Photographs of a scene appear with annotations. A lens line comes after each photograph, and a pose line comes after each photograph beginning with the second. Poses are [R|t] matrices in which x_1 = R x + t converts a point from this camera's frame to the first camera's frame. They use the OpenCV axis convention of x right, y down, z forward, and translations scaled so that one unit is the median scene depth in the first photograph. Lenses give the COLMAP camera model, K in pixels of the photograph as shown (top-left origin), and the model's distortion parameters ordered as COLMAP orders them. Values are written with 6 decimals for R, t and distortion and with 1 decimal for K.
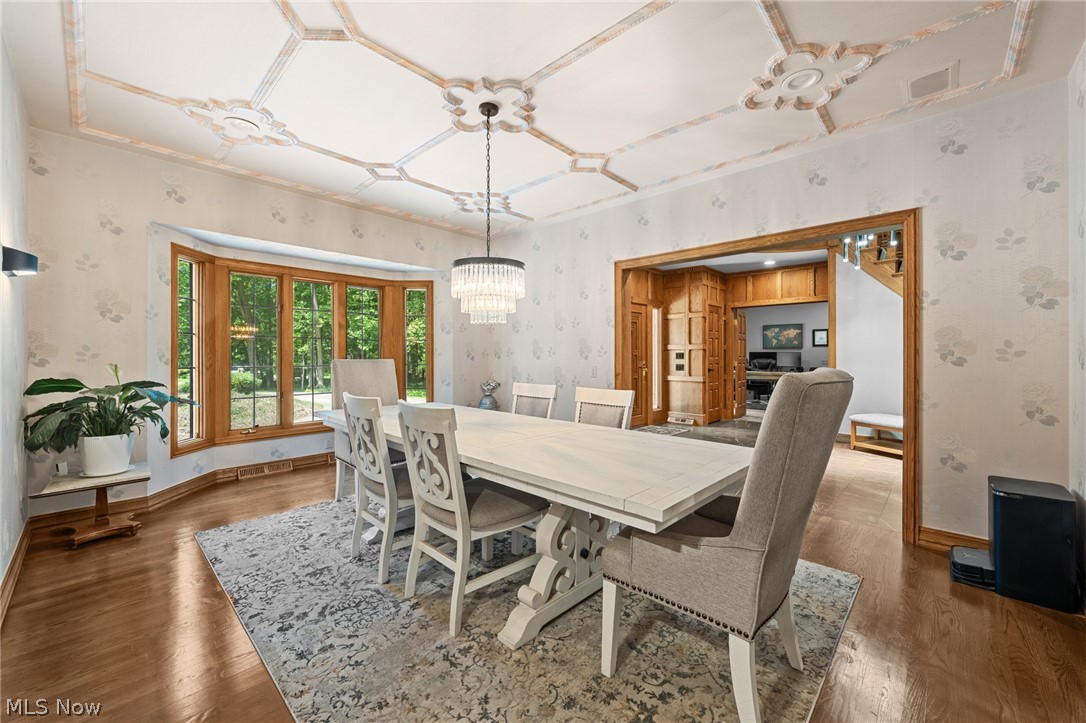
lens RADIAL K [[421.2, 0, 541.6], [0, 421.2, 358.1], [0, 0, 1]] dist [0.006985, 0.000449]
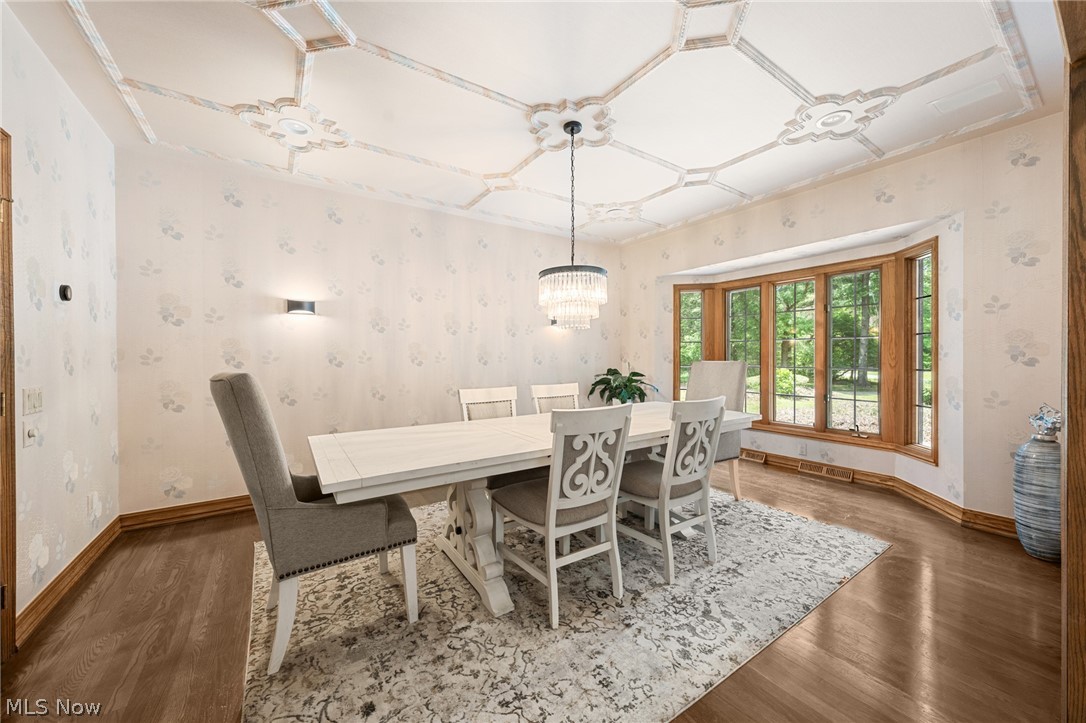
lens RADIAL K [[387.2, 0, 541.4], [0, 387.2, 358.1], [0, 0, 1]] dist [-0.002734, 0.000243]
pose [[-0.193215, 0.000056, -0.981157, 0.643891], [-0.005161, 0.999986, 0.001073, -0.002628], [0.981143, 0.005271, -0.193212, 0.840805]]
